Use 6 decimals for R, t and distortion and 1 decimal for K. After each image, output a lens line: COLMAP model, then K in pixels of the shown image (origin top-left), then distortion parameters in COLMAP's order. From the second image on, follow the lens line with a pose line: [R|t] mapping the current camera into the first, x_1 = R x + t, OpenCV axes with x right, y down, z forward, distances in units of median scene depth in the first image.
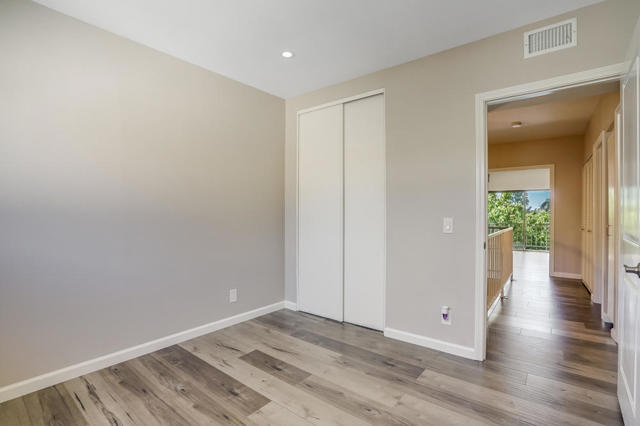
lens RADIAL K [[297.6, 0, 318.7], [0, 297.6, 212.4], [0, 0, 1]] dist [-0.058815, 0.018201]
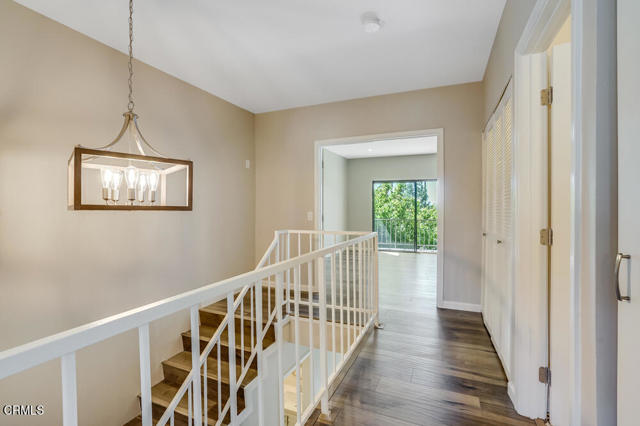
lens RADIAL K [[297.6, 0, 318.7], [0, 297.6, 212.4], [0, 0, 1]] dist [-0.058815, 0.018201]
pose [[0.964176, -0.009025, 0.265109, 0.385327], [0.005134, 0.999869, 0.015365, 0.003667], [-0.265213, -0.013454, 0.964096, 0.453760]]
